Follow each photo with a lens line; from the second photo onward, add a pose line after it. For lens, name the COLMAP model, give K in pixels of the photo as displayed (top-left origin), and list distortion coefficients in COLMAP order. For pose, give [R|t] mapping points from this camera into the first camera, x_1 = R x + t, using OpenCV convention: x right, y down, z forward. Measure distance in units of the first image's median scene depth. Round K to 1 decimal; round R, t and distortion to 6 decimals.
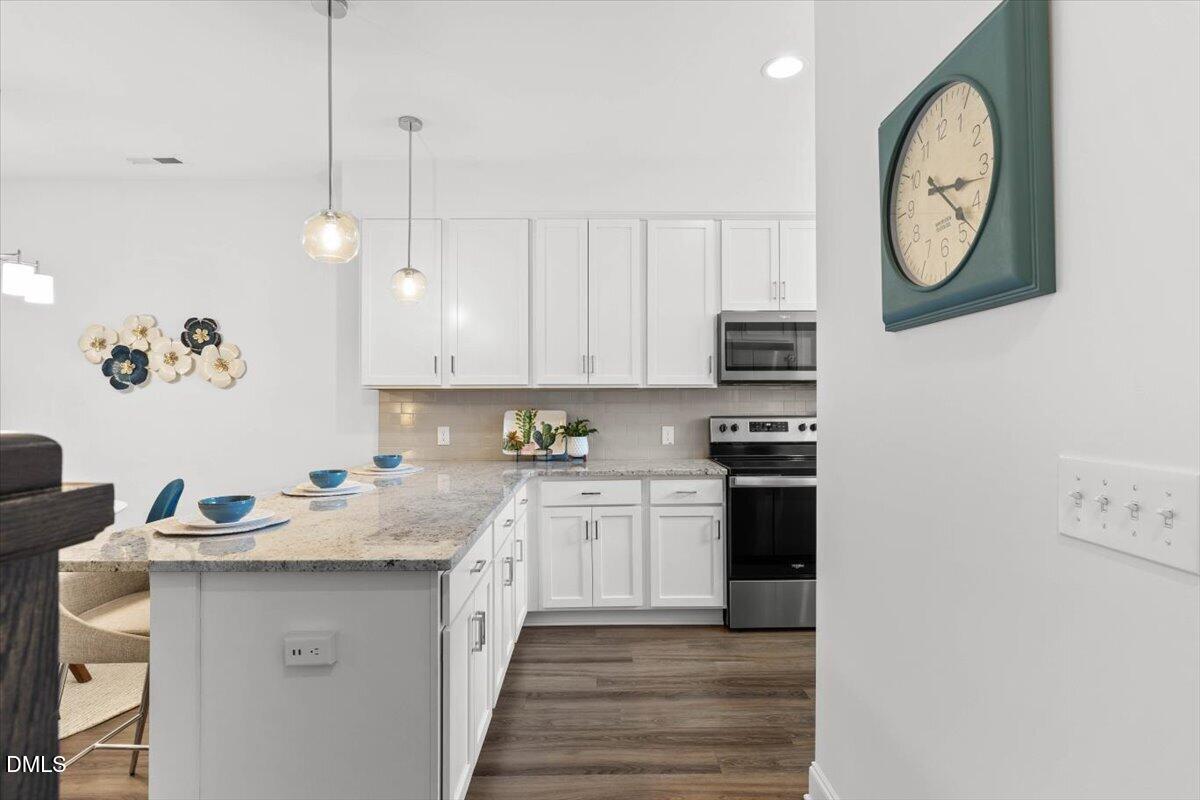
lens RADIAL K [[596.3, 0, 604.6], [0, 596.3, 396.0], [0, 0, 1]] dist [-0.003640, -0.000826]
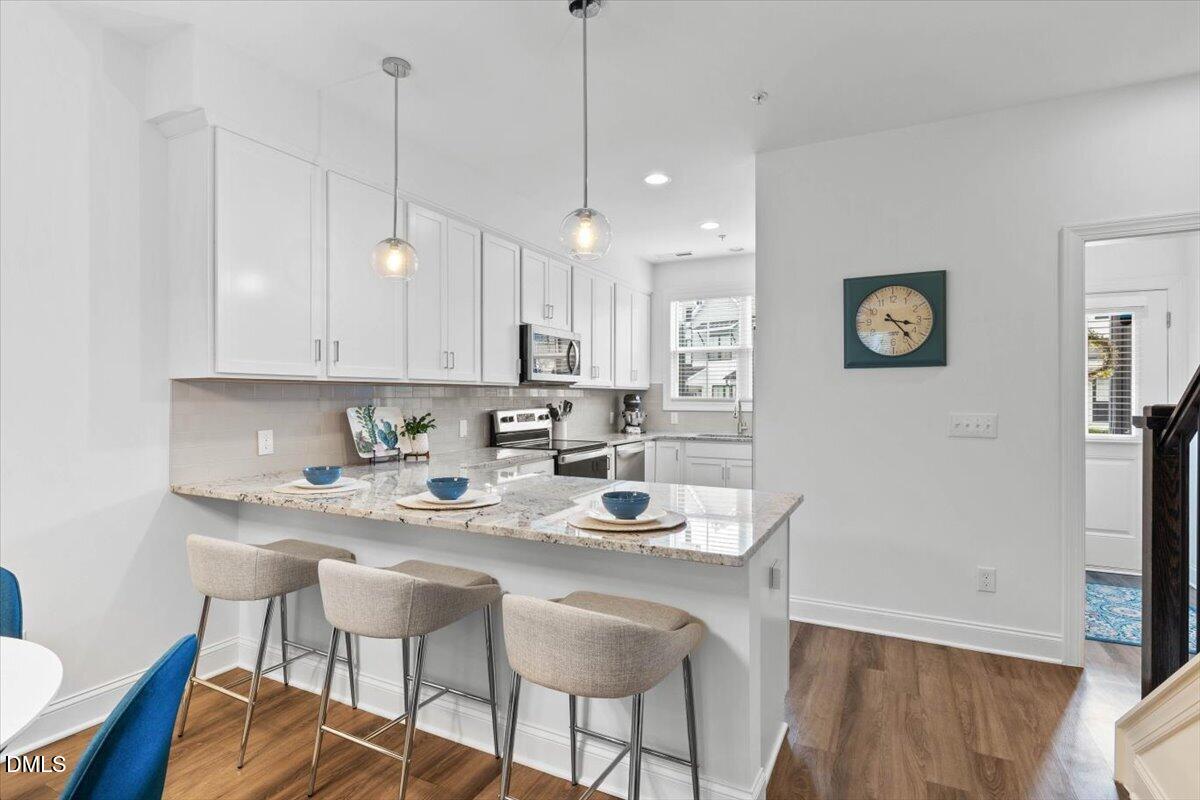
lens RADIAL K [[596.3, 0, 609.2], [0, 596.3, 398.1], [0, 0, 1]] dist [-0.003640, -0.000826]
pose [[0.452753, 0.000495, 0.891636, -0.778535], [-0.008886, 0.999953, 0.003957, 0.004285], [-0.891592, -0.009714, 0.452736, 0.285992]]
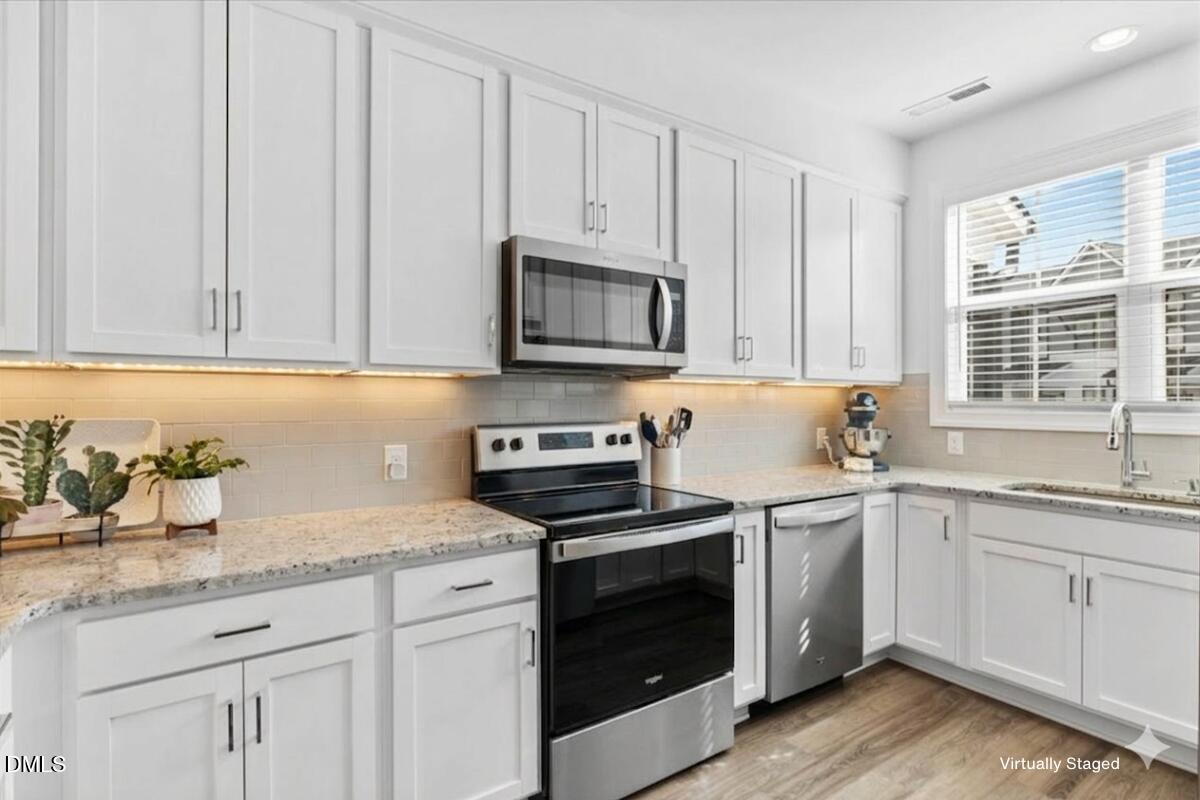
lens RADIAL K [[596.3, 0, 605.0], [0, 596.3, 400.1], [0, 0, 1]] dist [-0.003640, -0.000826]
pose [[0.830086, 0.004434, 0.557618, -0.038208], [-0.006683, 0.999976, 0.001997, 0.008080], [-0.557596, -0.005384, 0.830095, 0.474246]]
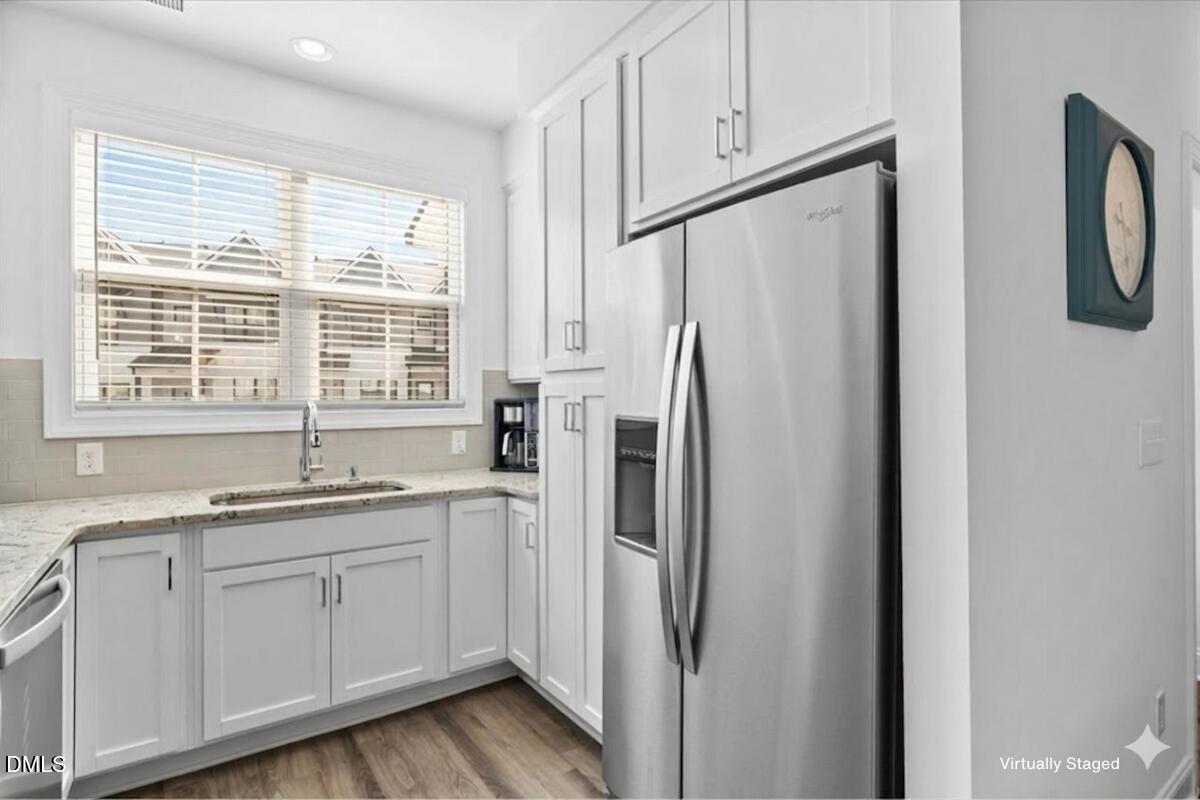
lens RADIAL K [[596.3, 0, 606.0], [0, 596.3, 395.3], [0, 0, 1]] dist [-0.003640, -0.000826]
pose [[-0.567958, 0.009195, 0.823006, 0.046222], [0.002131, 0.999951, -0.009701, 0.008879], [-0.823055, -0.003756, -0.567949, 0.810107]]
